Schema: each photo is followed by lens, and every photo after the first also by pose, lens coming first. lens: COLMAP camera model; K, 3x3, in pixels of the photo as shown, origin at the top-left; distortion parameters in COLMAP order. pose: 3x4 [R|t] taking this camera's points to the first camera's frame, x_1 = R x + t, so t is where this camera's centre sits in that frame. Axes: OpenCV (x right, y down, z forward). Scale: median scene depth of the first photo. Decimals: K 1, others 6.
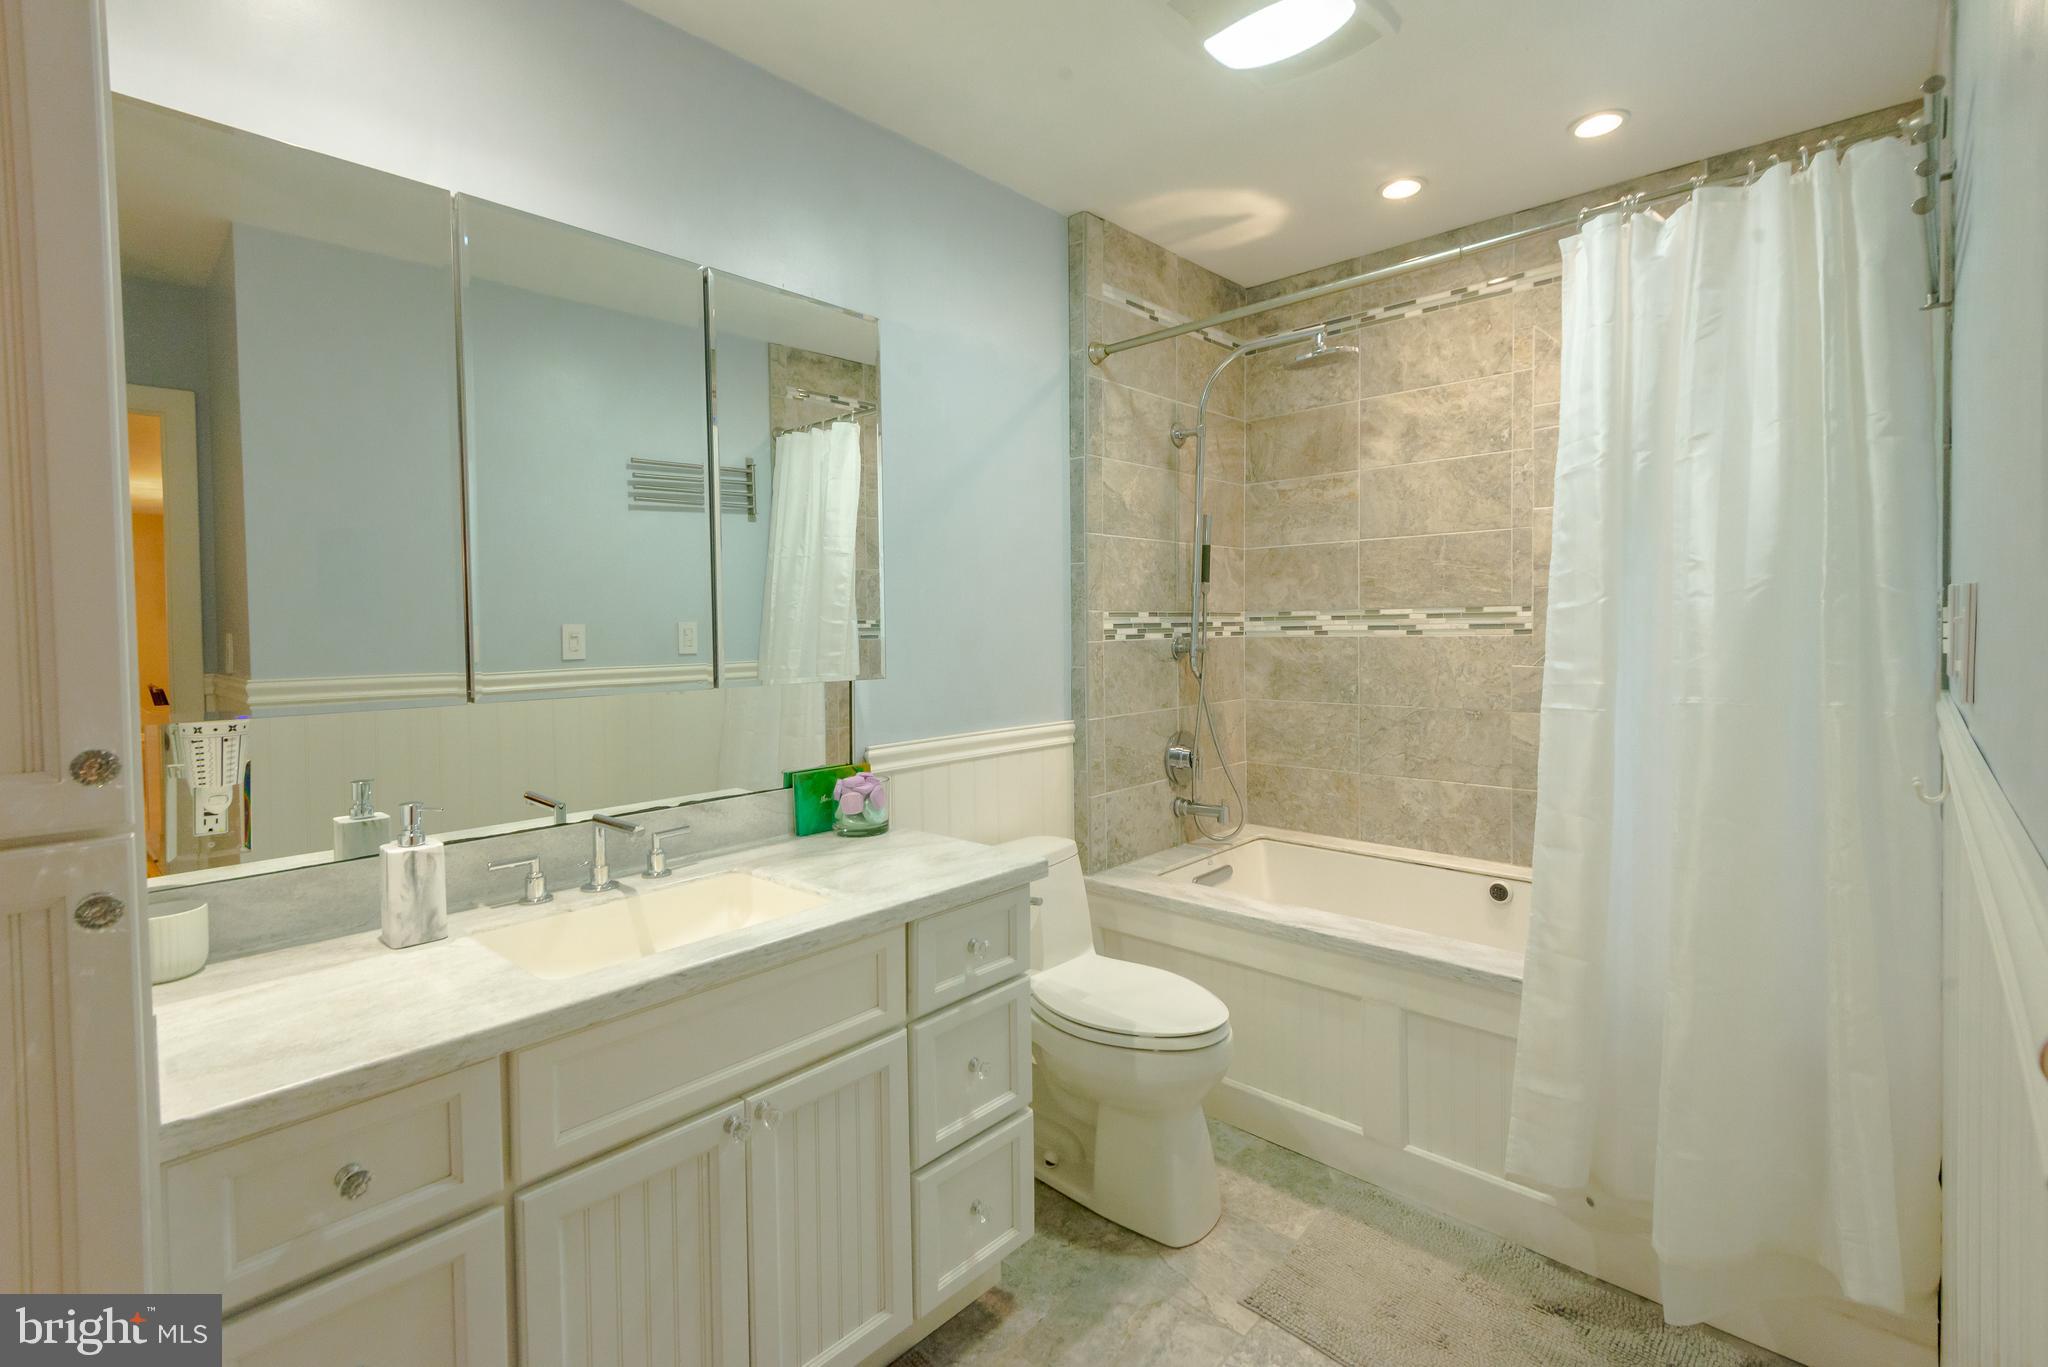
lens RADIAL K [[930.7, 0, 1028.8], [0, 930.7, 651.8], [0, 0, 1]] dist [0.039258, -0.026588]
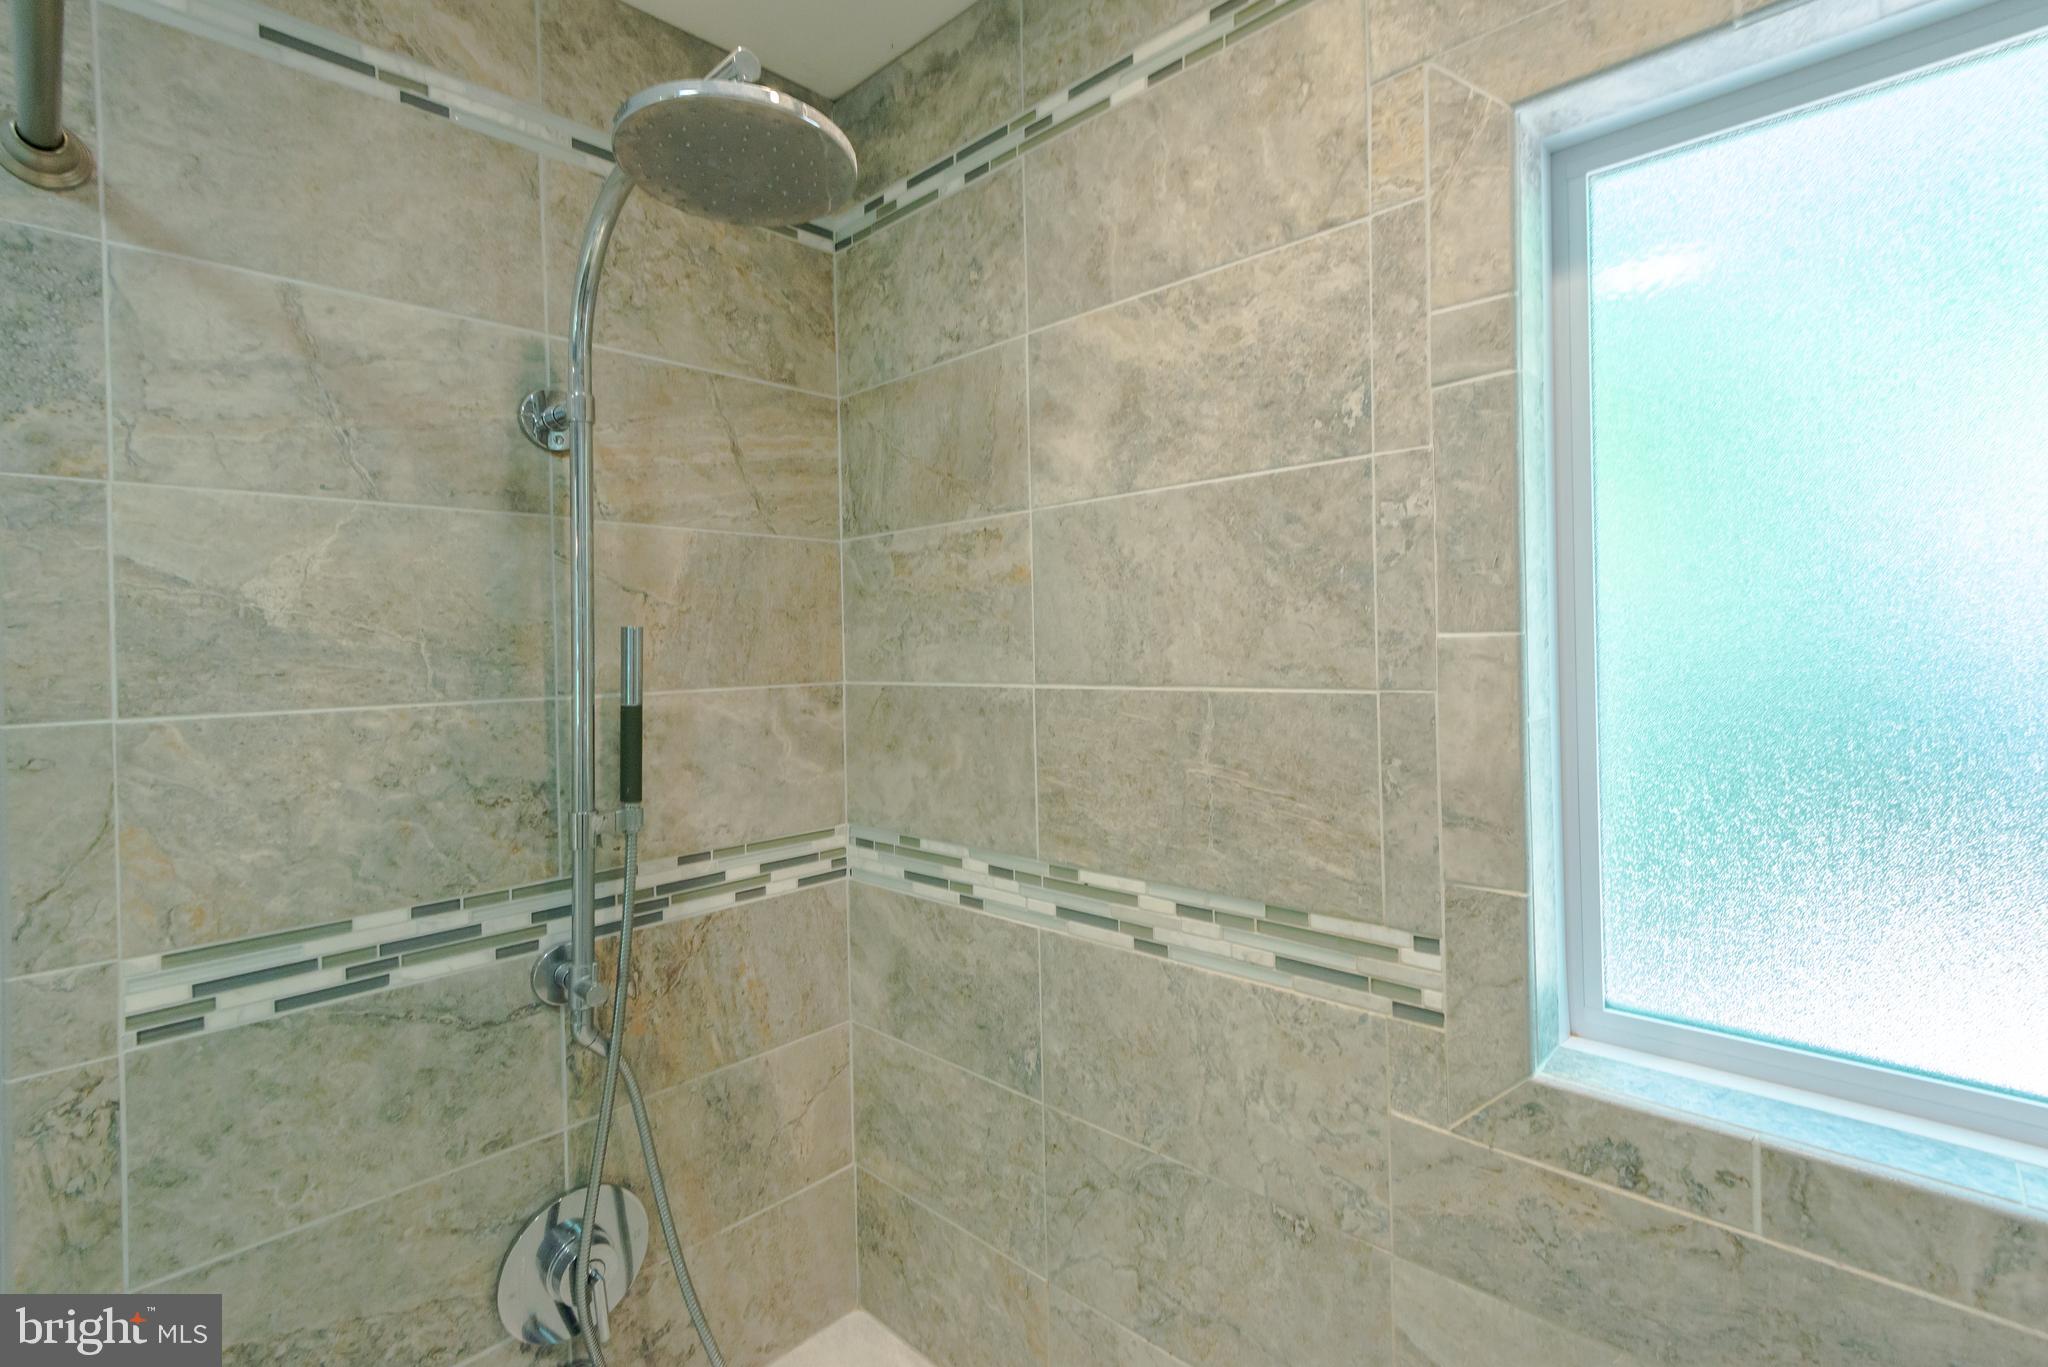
lens RADIAL K [[933.1, 0, 1047.4], [0, 933.1, 647.9], [0, 0, 1]] dist [0.028979, -0.014011]
pose [[0.999934, -0.008806, -0.007351, 0.383743], [0.008621, 0.999653, -0.024881, -0.133108], [0.007568, 0.024816, 0.999663, 0.642200]]
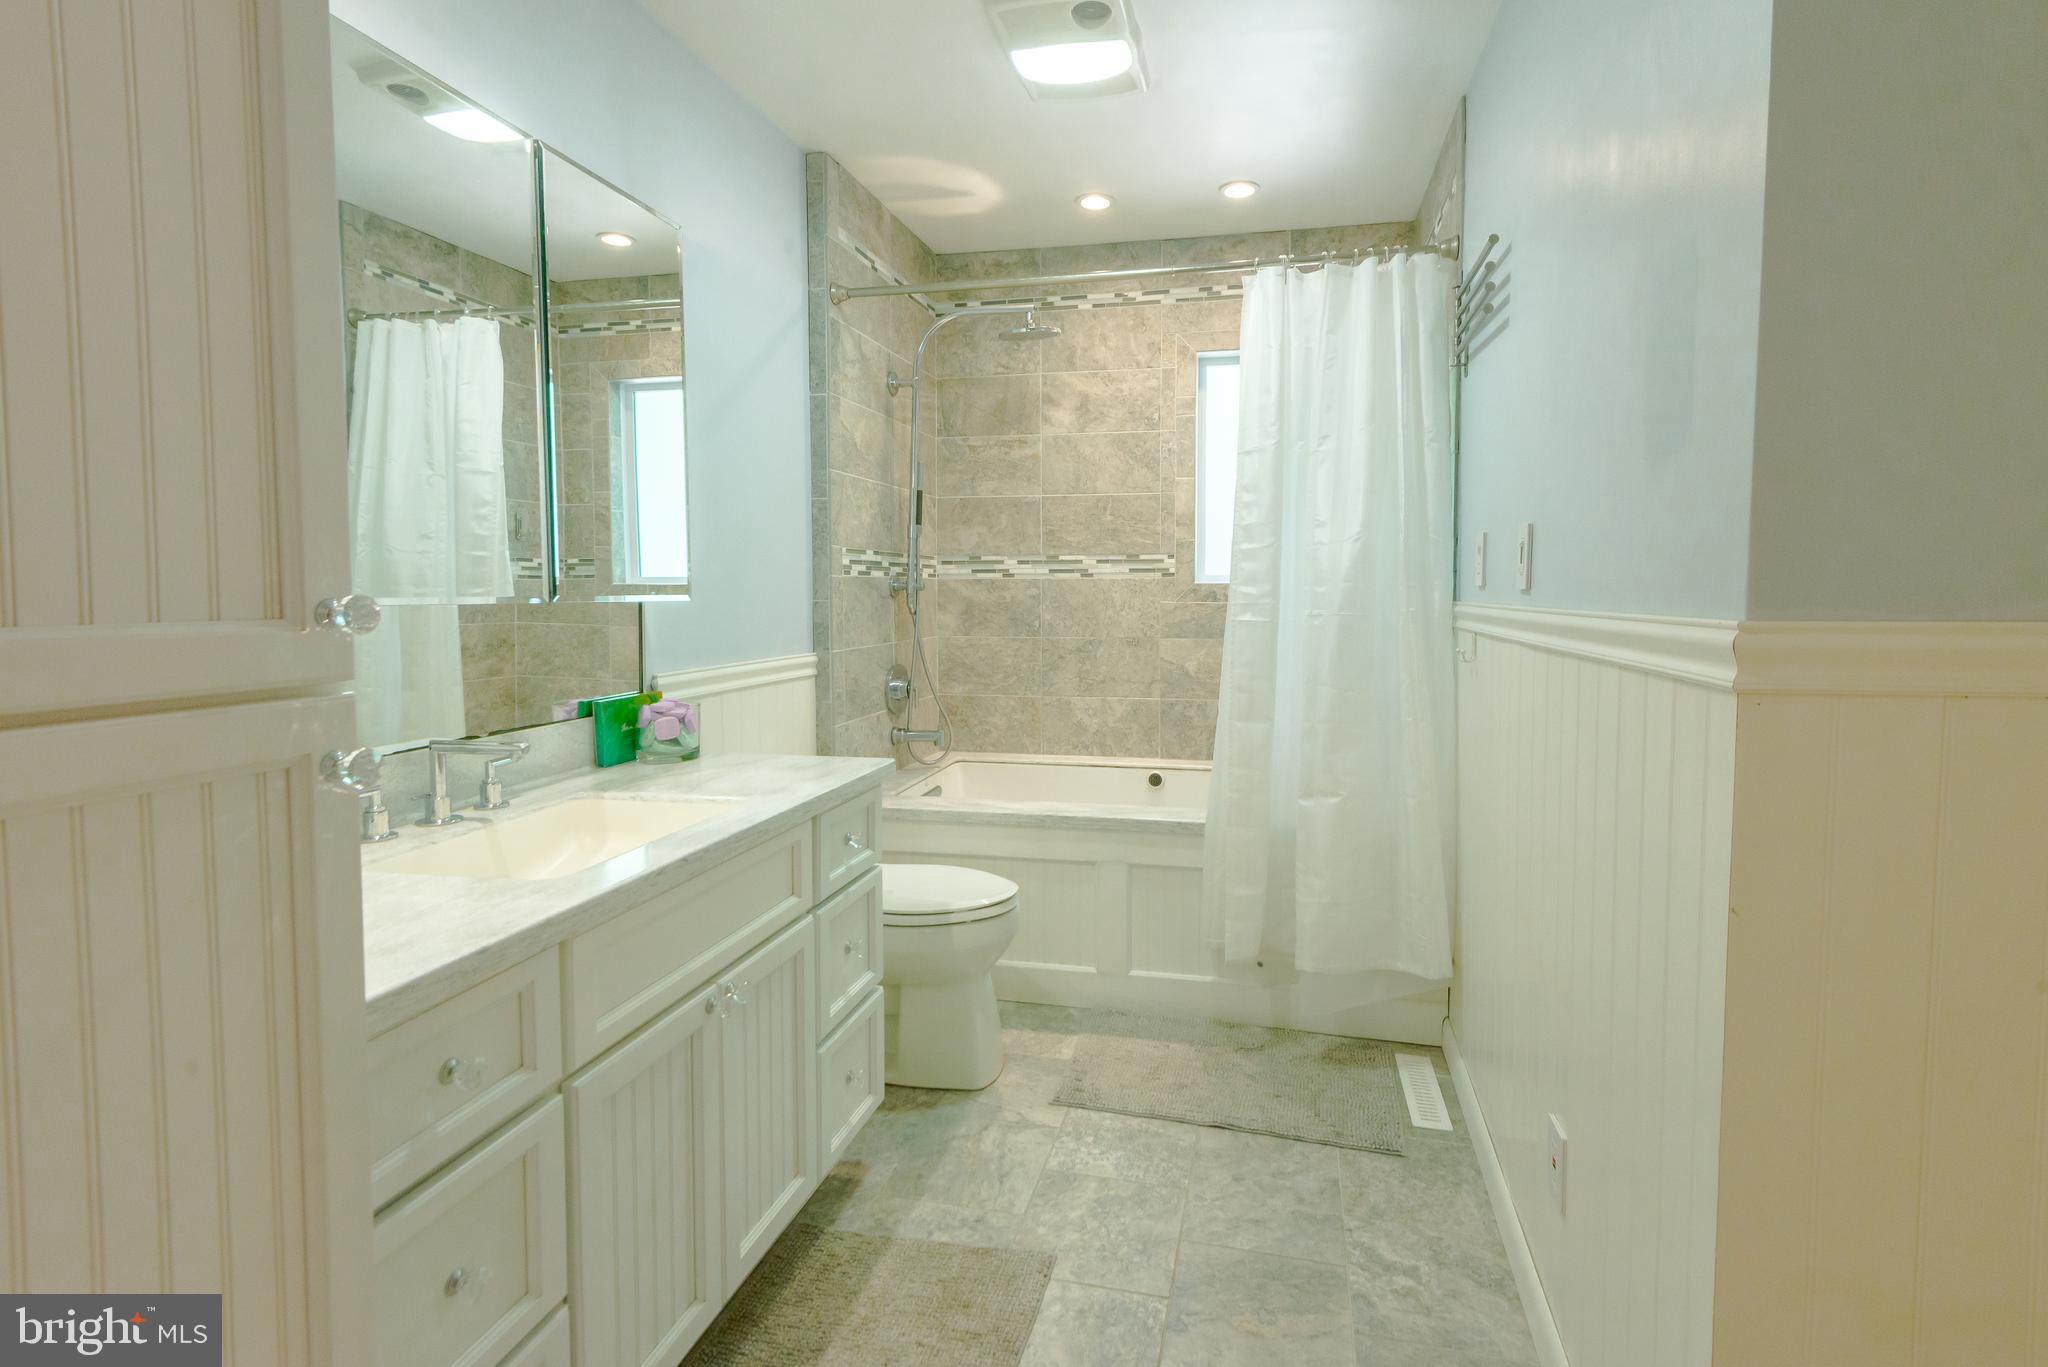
lens RADIAL K [[966.8, 0, 1089.5], [0, 966.8, 640.0], [0, 0, 1]] dist [0.046860, -0.038319]
pose [[0.853424, -0.015474, 0.520988, -0.236791], [0.004622, 0.999745, 0.022122, 0.035414], [-0.521197, -0.016471, 0.853277, -0.060595]]
